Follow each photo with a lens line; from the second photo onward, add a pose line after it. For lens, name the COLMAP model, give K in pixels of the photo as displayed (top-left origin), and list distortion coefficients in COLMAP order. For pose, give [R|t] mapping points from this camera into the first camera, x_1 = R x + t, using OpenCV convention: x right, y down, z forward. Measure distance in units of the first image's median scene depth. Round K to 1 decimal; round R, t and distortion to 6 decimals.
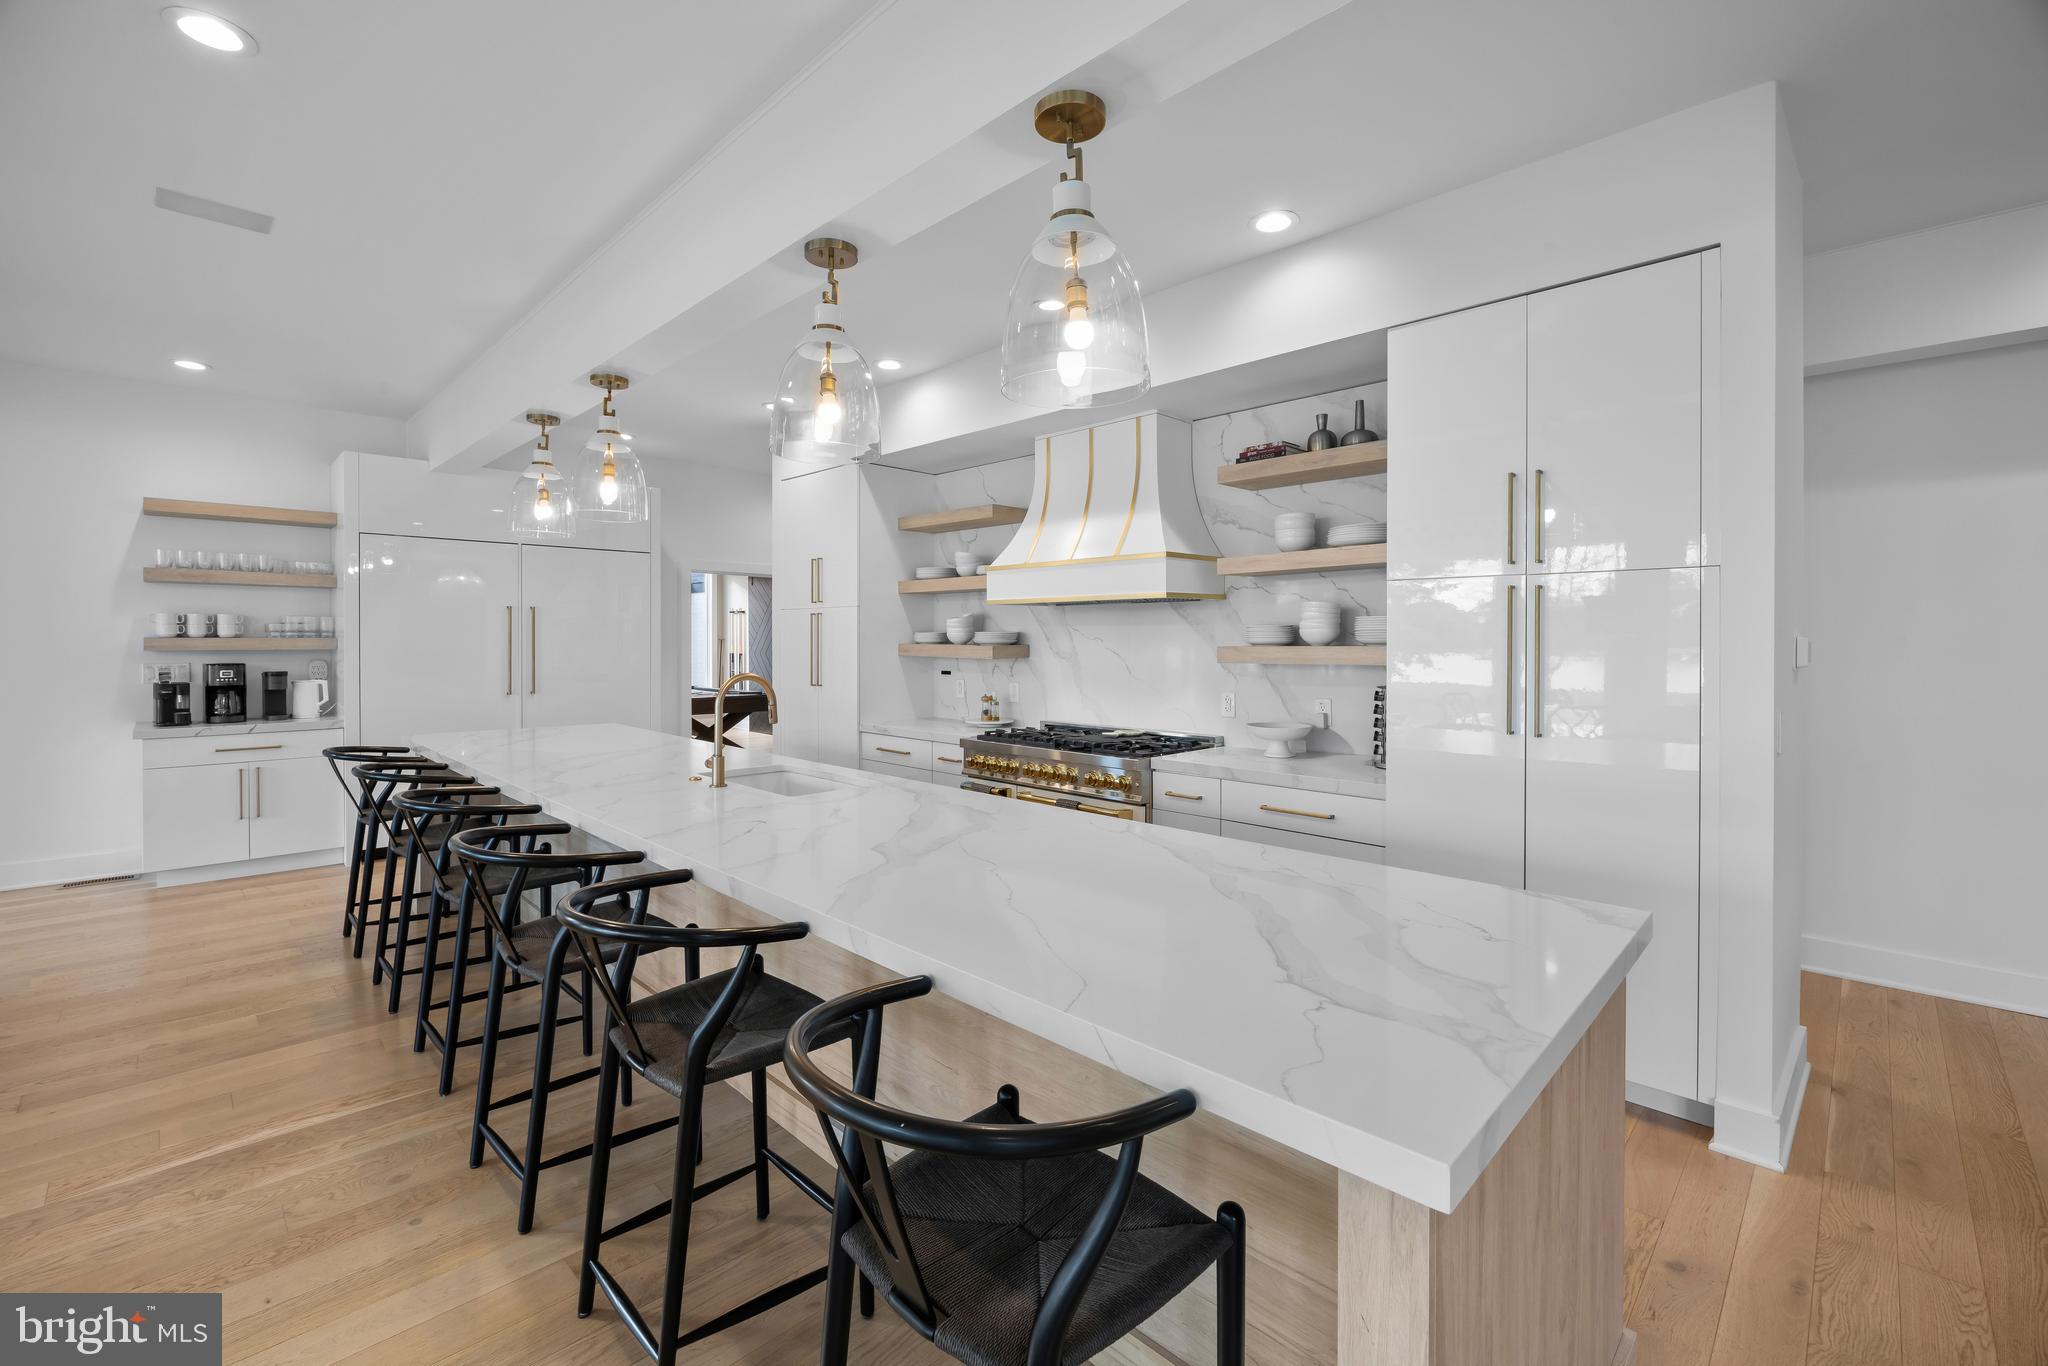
lens RADIAL K [[874.6, 0, 1022.5], [0, 874.6, 653.8], [0, 0, 1]] dist [-0.000189, -0.007154]
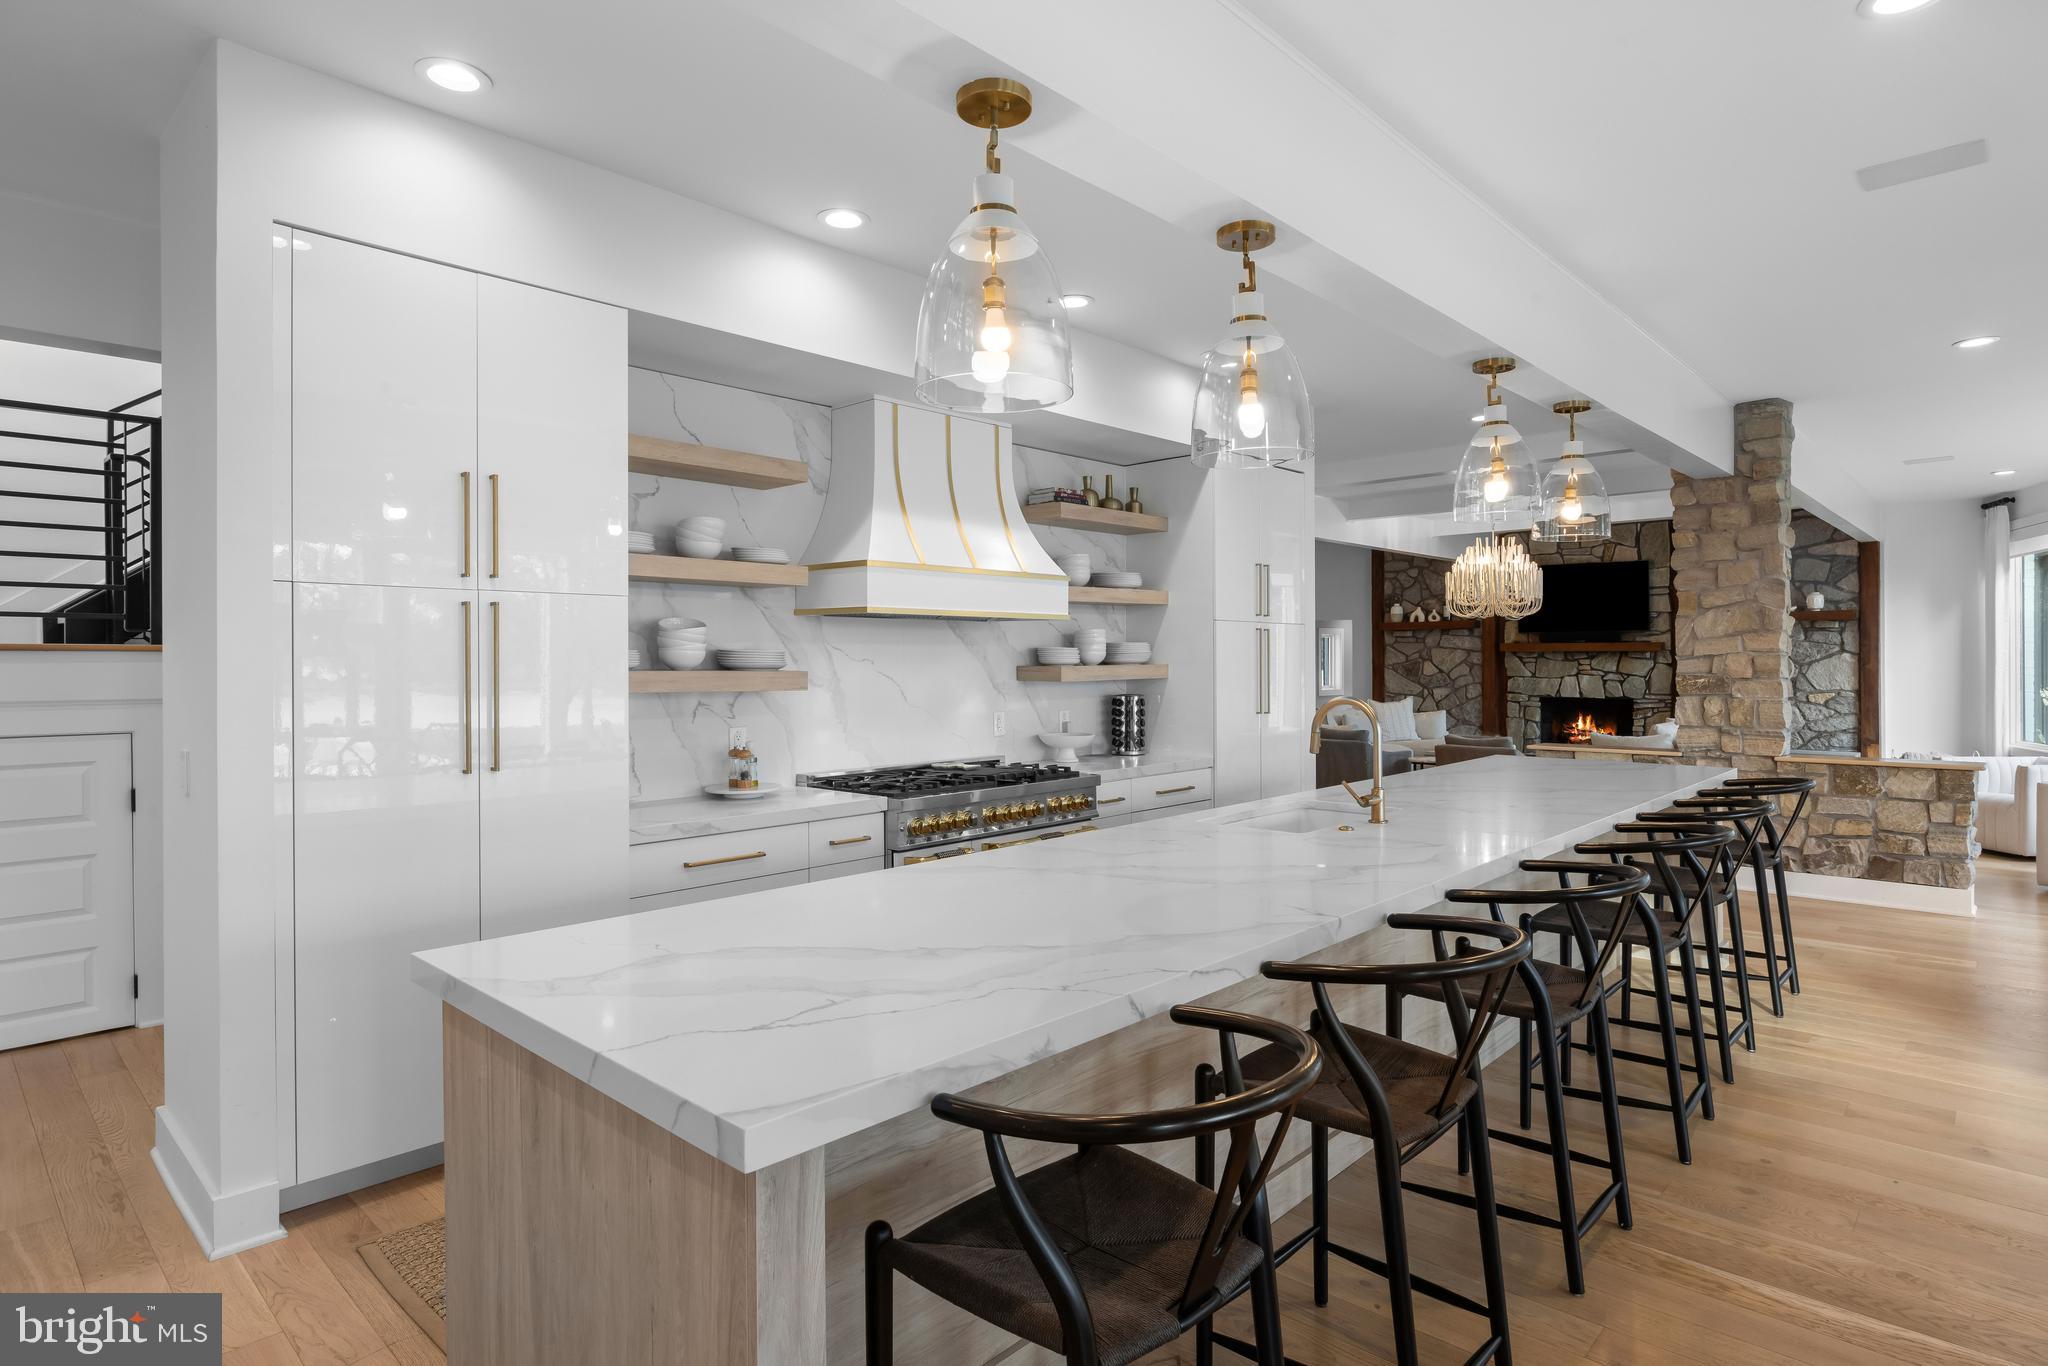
lens RADIAL K [[1070.5, 0, 1024.0], [0, 1070.5, 683.0], [0, 0, 1]] dist [-0.025669, 0.000448]
pose [[-0.022970, -0.019407, 0.999548, -1.199110], [0.023479, 0.999525, 0.019946, -0.017244], [-0.999460, 0.023927, -0.022504, 1.166403]]
